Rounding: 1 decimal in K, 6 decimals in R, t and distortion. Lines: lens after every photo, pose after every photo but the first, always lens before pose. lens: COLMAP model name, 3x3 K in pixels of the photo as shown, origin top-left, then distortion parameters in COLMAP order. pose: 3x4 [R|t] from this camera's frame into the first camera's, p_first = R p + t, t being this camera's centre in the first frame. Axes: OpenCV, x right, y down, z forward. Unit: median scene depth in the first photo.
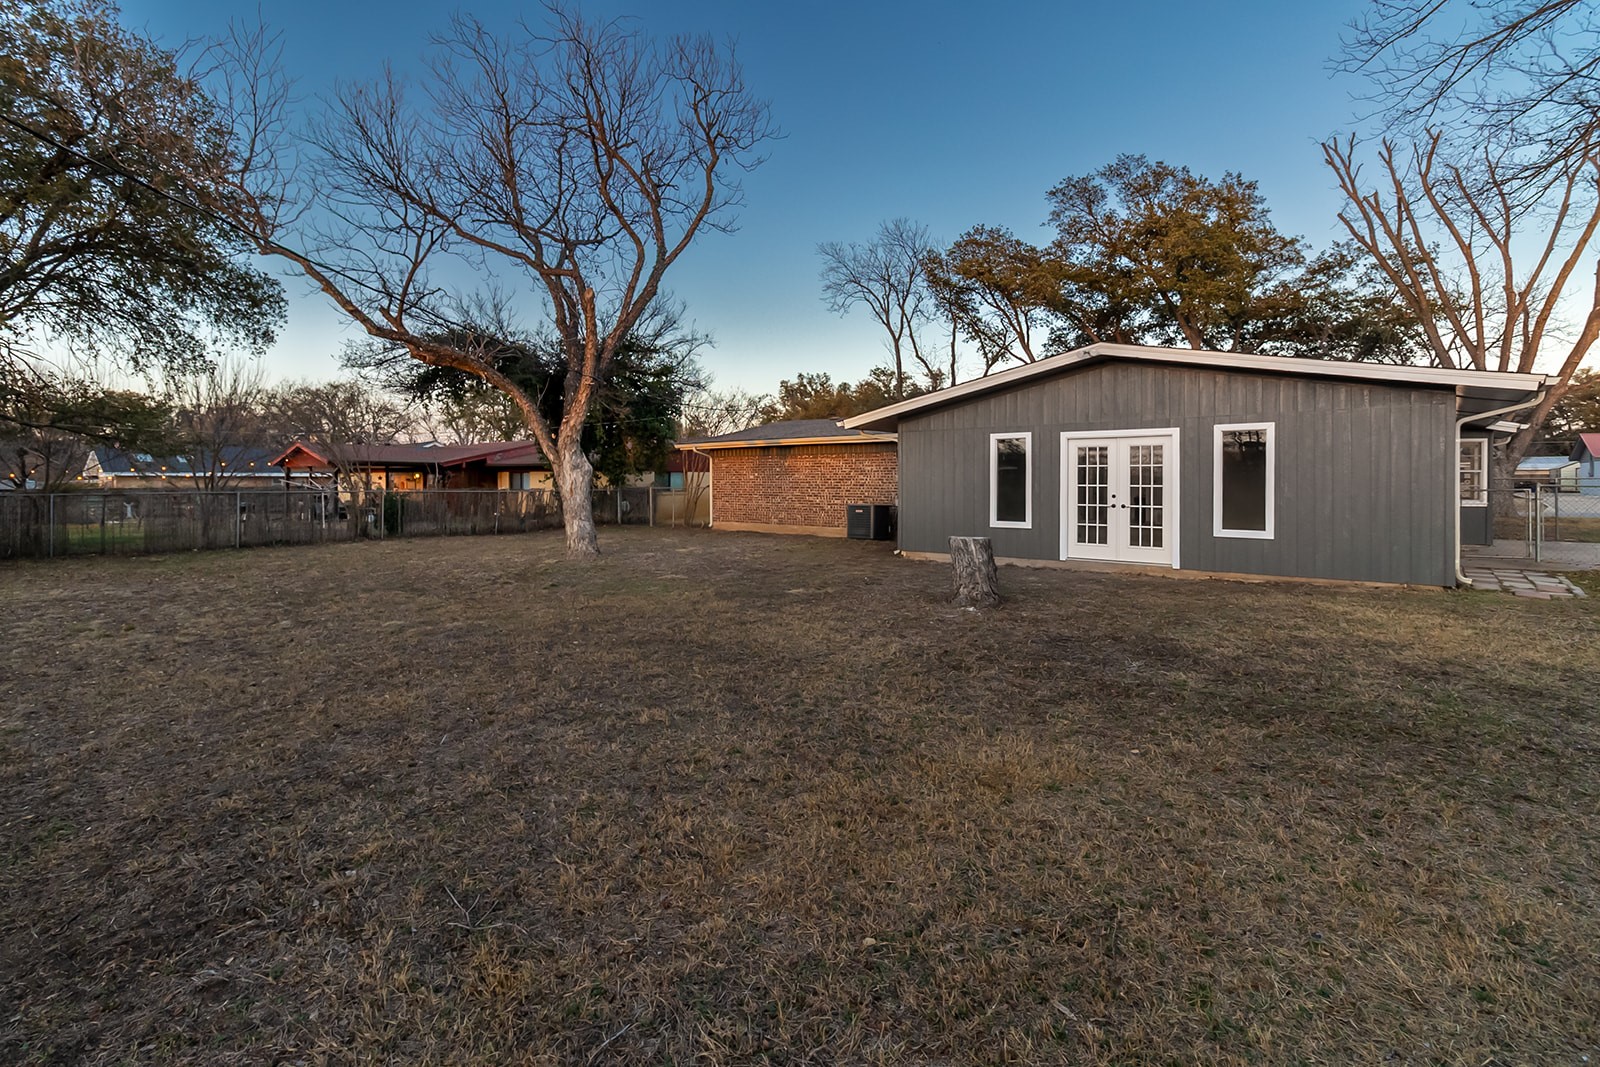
lens RADIAL K [[649.3, 0, 773.5], [0, 649.3, 507.9], [0, 0, 1]] dist [0.007490, -0.000331]
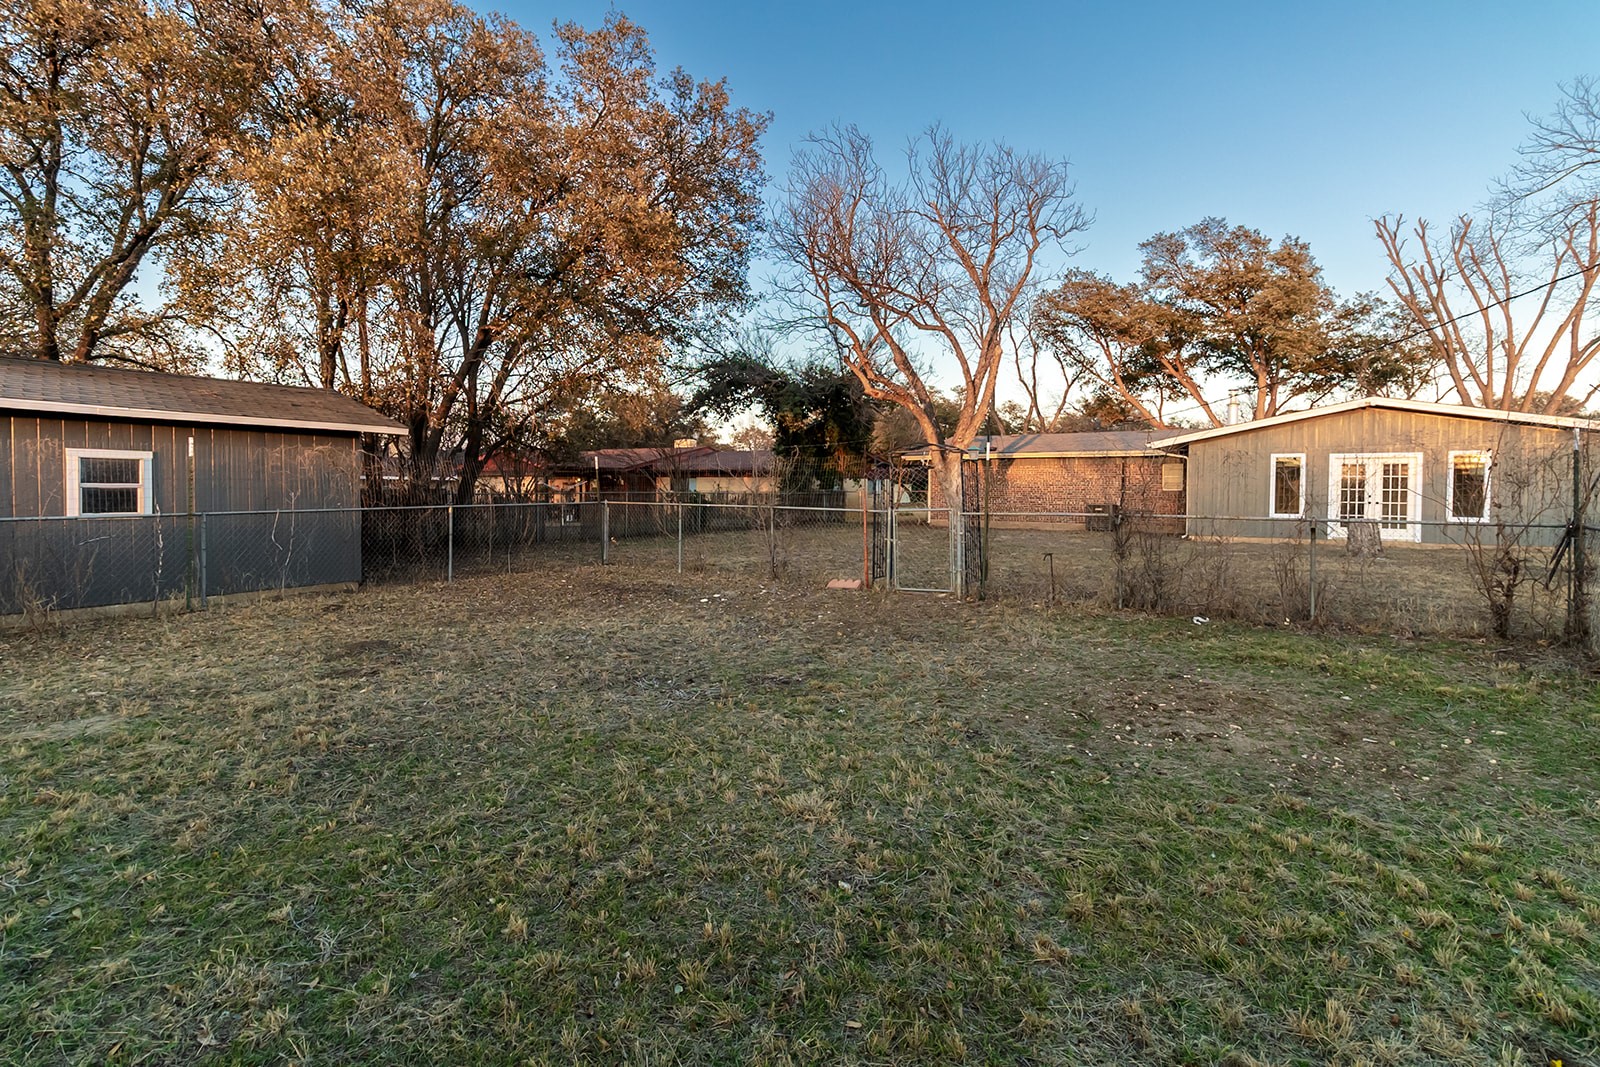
lens RADIAL K [[649.3, 0, 797.1], [0, 649.3, 521.8], [0, 0, 1]] dist [0.007490, -0.000331]
pose [[0.996355, 0.003206, 0.085248, -0.460879], [-0.004082, 0.999941, 0.010098, 0.015329], [-0.085210, -0.010409, 0.996309, -0.200141]]
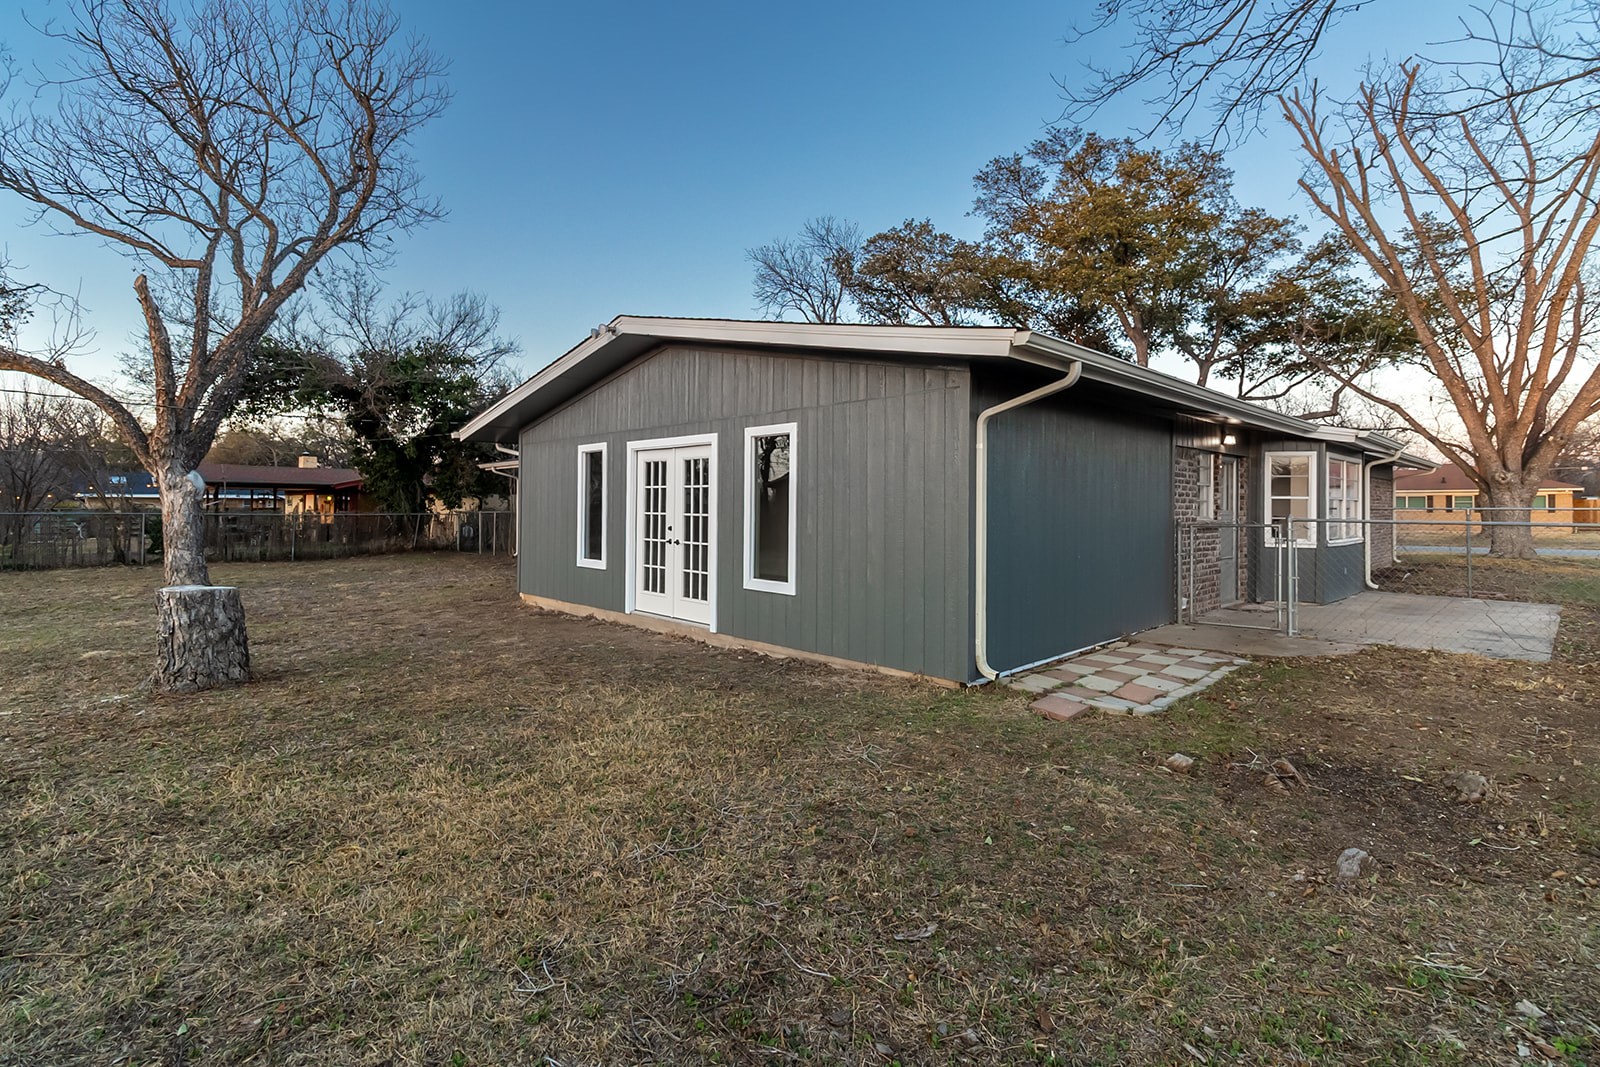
lens RADIAL K [[649.3, 0, 794.7], [0, 649.3, 521.2], [0, 0, 1]] dist [0.007490, -0.000331]
pose [[0.993404, 0.009368, -0.114285, 0.363343], [-0.011357, 0.999795, -0.016762, -0.007453], [0.114105, 0.017949, 0.993307, 0.142444]]
